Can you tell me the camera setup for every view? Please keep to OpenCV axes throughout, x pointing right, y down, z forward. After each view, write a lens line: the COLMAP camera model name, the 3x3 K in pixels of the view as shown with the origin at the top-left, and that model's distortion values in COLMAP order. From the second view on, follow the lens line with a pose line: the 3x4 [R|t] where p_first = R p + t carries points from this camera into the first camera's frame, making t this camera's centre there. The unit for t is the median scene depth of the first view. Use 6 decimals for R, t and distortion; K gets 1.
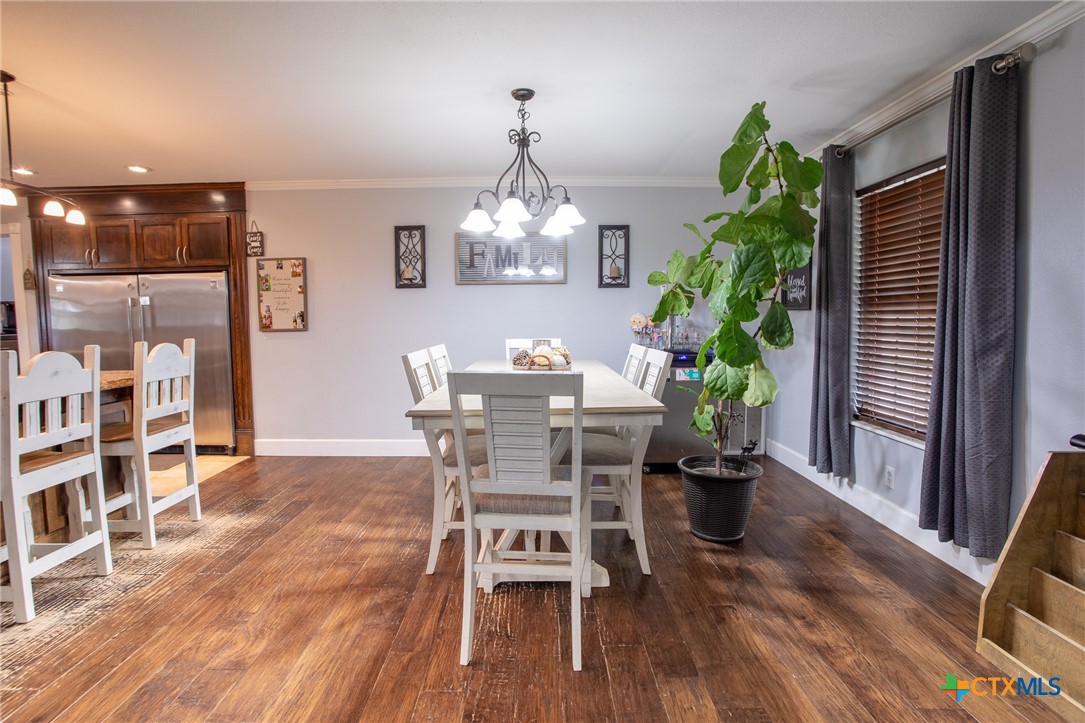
lens RADIAL K [[523.8, 0, 541.6], [0, 523.8, 352.5], [0, 0, 1]] dist [-0.065882, 0.023326]
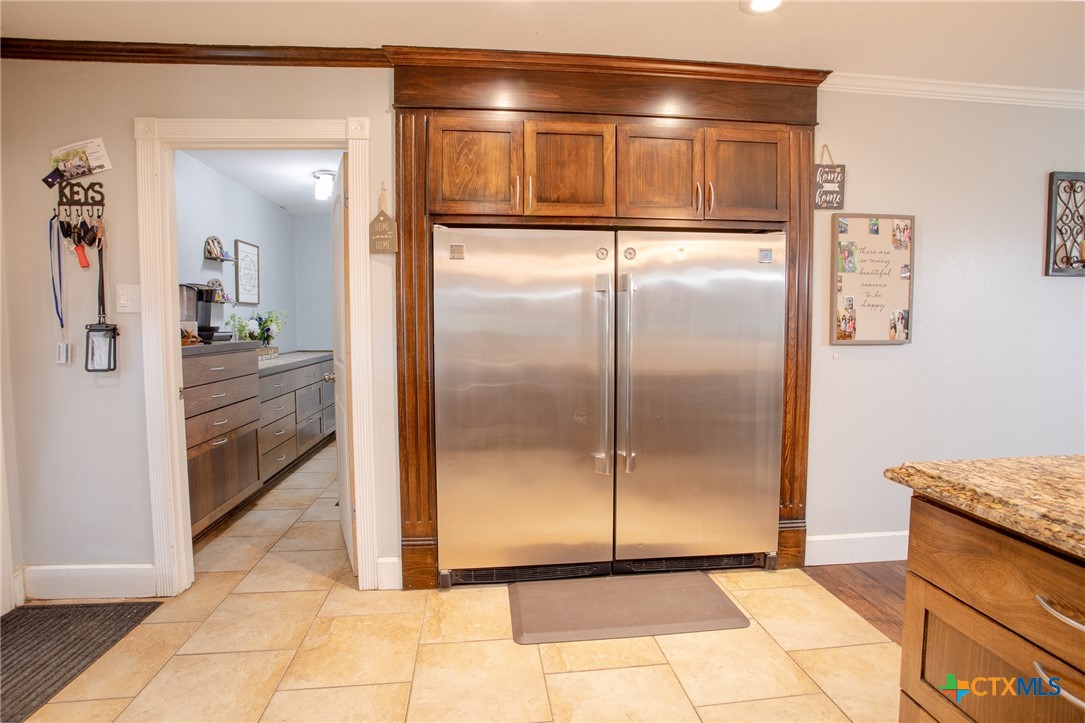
lens RADIAL K [[523.8, 0, 537.5], [0, 523.8, 359.2], [0, 0, 1]] dist [-0.065882, 0.023326]
pose [[0.995530, 0.005752, 0.094270, -0.925730], [-0.004274, 0.999865, -0.015867, -0.015043], [-0.094349, 0.015393, 0.995420, 0.485414]]
